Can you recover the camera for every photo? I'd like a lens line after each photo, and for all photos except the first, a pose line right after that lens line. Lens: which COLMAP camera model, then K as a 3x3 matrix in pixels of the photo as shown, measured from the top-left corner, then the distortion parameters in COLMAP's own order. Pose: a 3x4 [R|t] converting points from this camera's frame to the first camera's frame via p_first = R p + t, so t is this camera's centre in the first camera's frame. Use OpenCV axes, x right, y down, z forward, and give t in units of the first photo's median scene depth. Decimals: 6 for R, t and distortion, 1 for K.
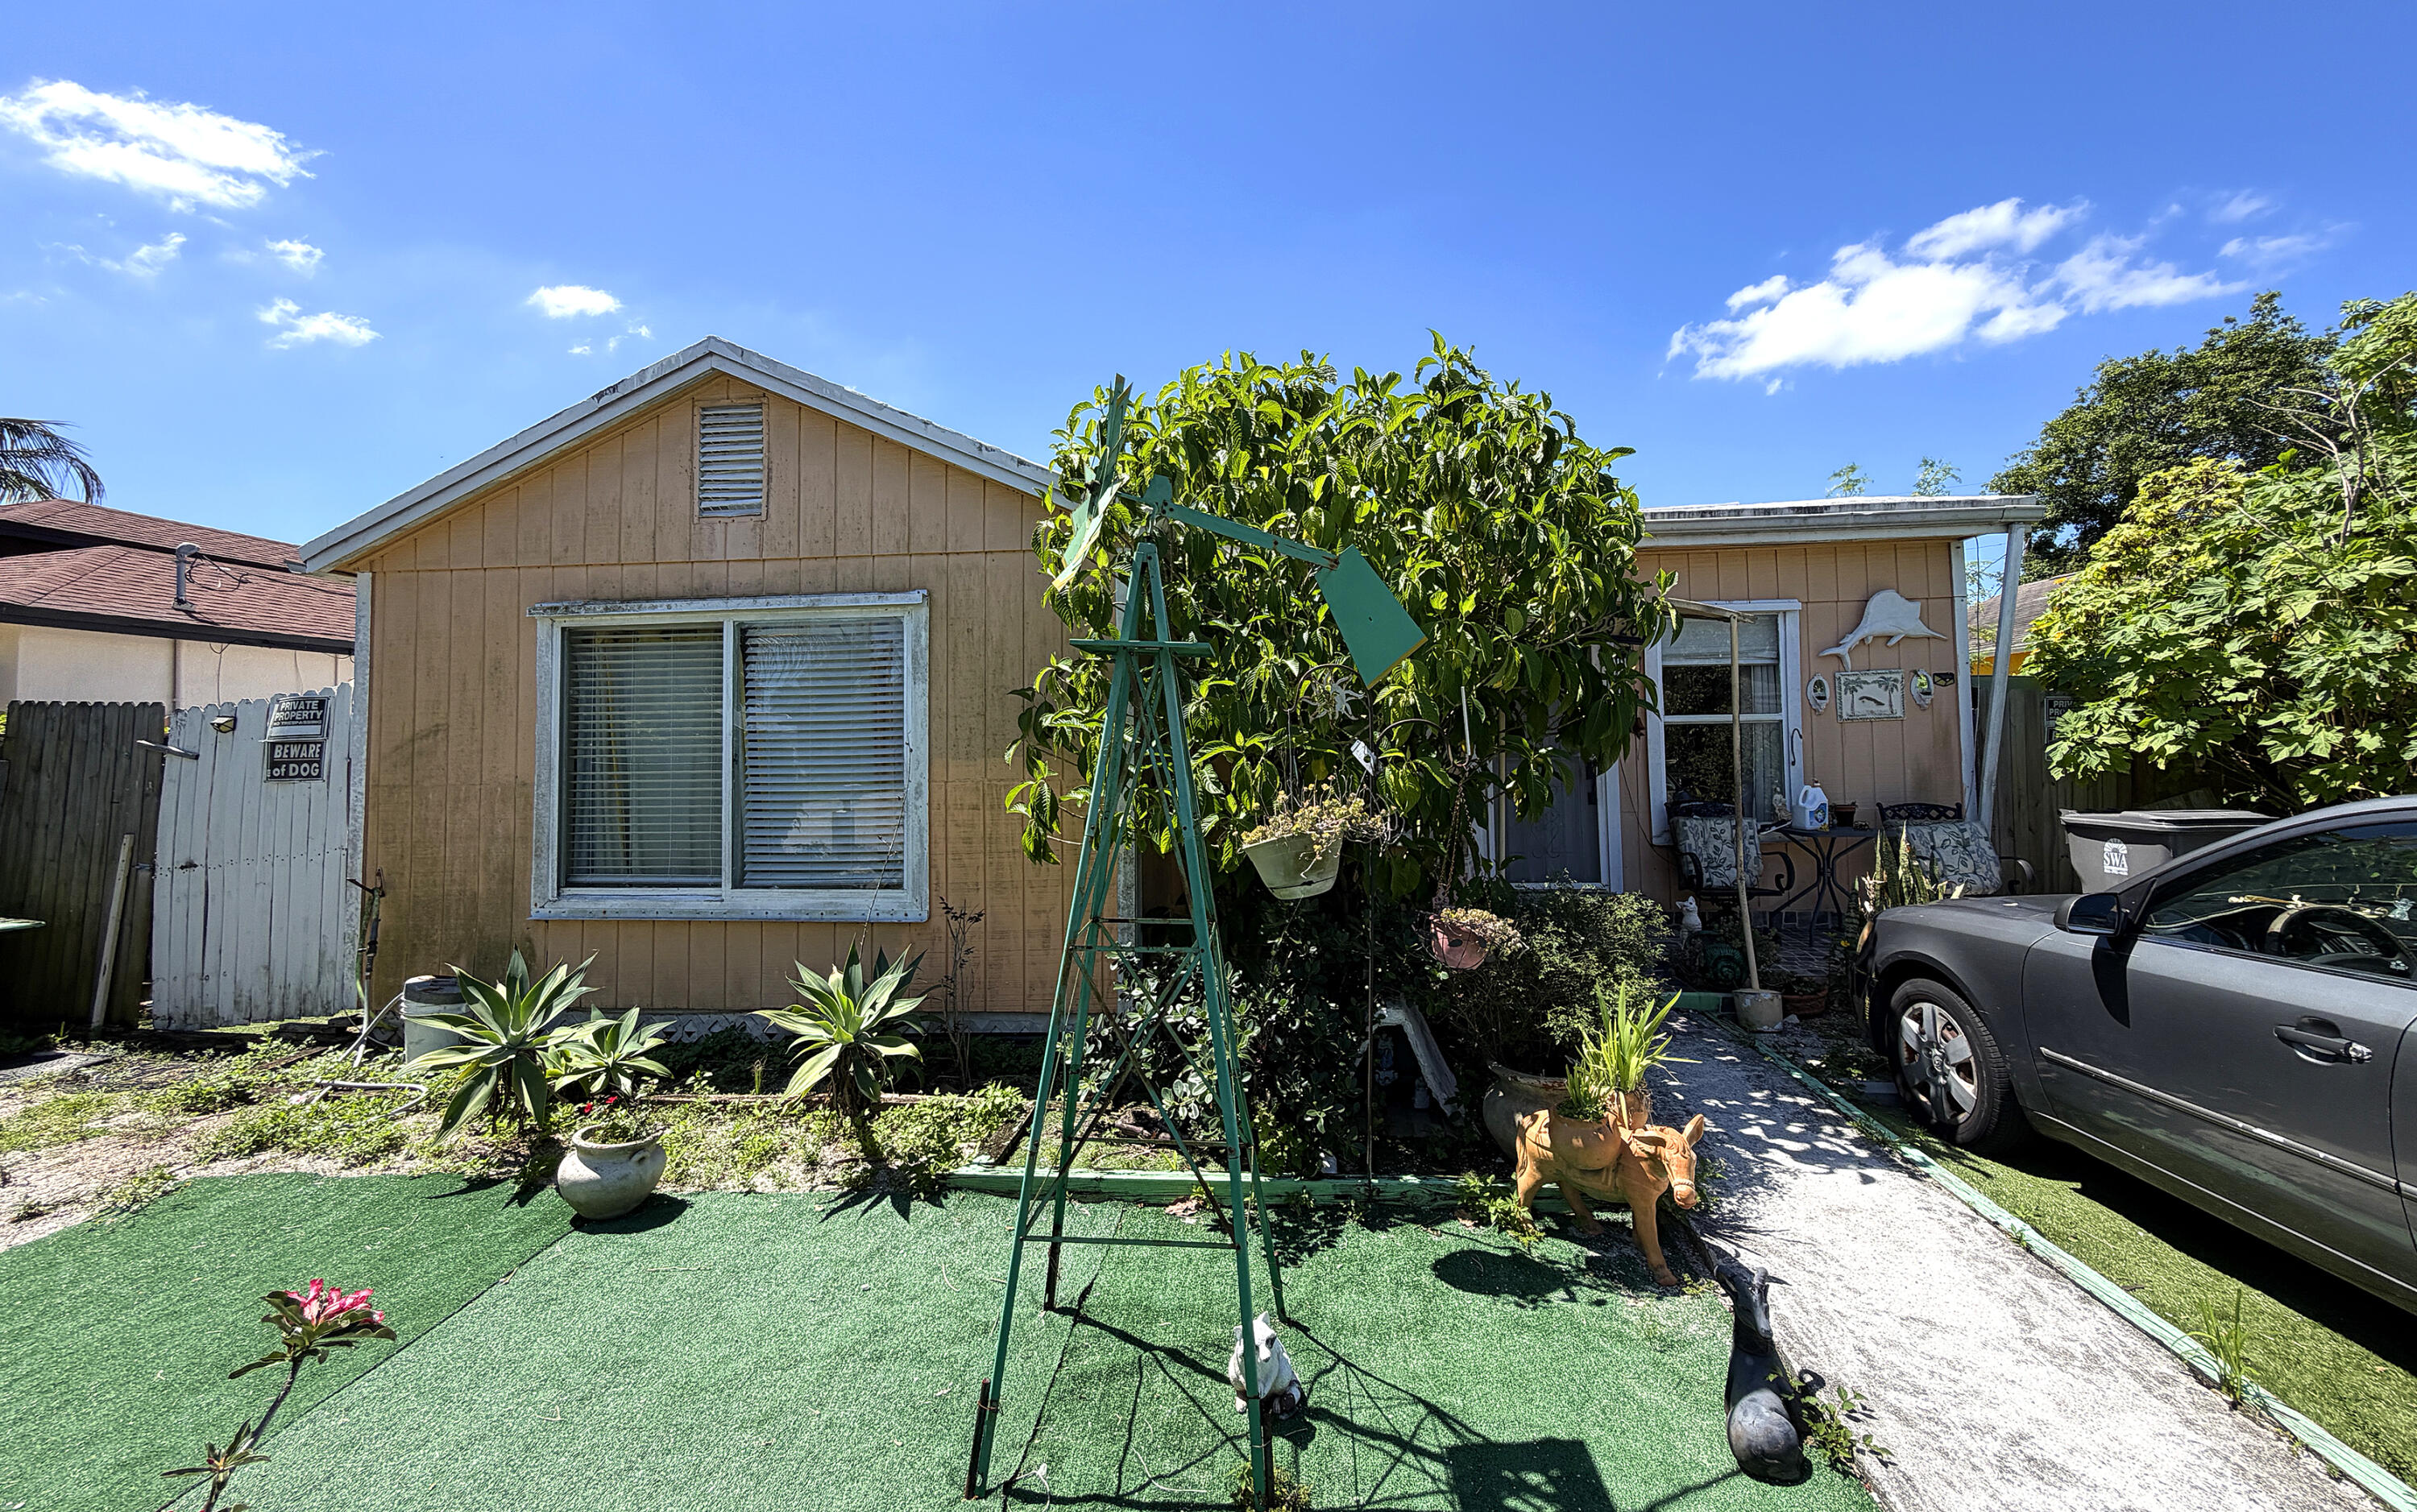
lens RADIAL K [[958.2, 0, 1206.8], [0, 958.2, 756.2], [0, 0, 1]] dist [-0.000917, 0.000474]
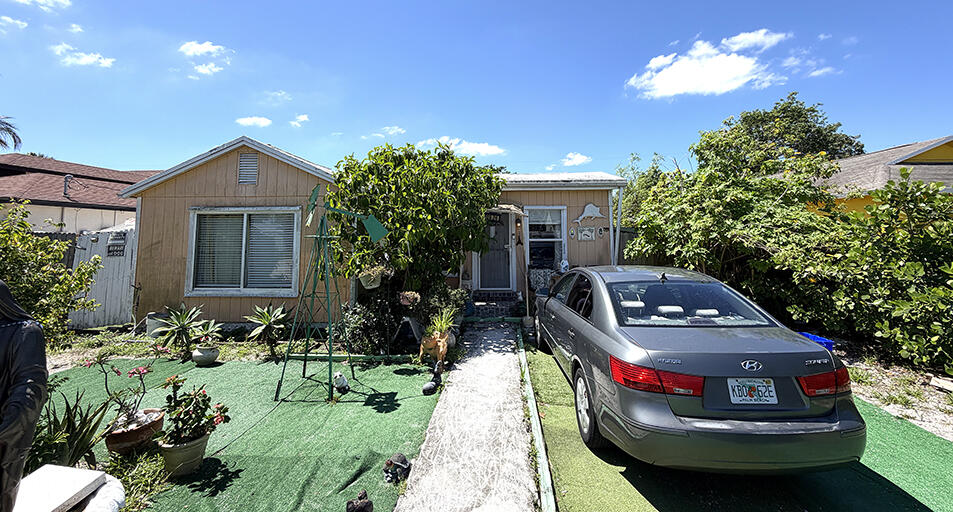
lens RADIAL K [[386.4, 0, 477.5], [0, 386.4, 219.3], [0, 0, 1]] dist [0.001464, -0.000558]
pose [[0.998670, 0.012133, 0.050109, 0.309689], [-0.009485, 0.998562, -0.052755, -0.051456], [-0.050677, 0.052210, 0.997349, -0.509213]]
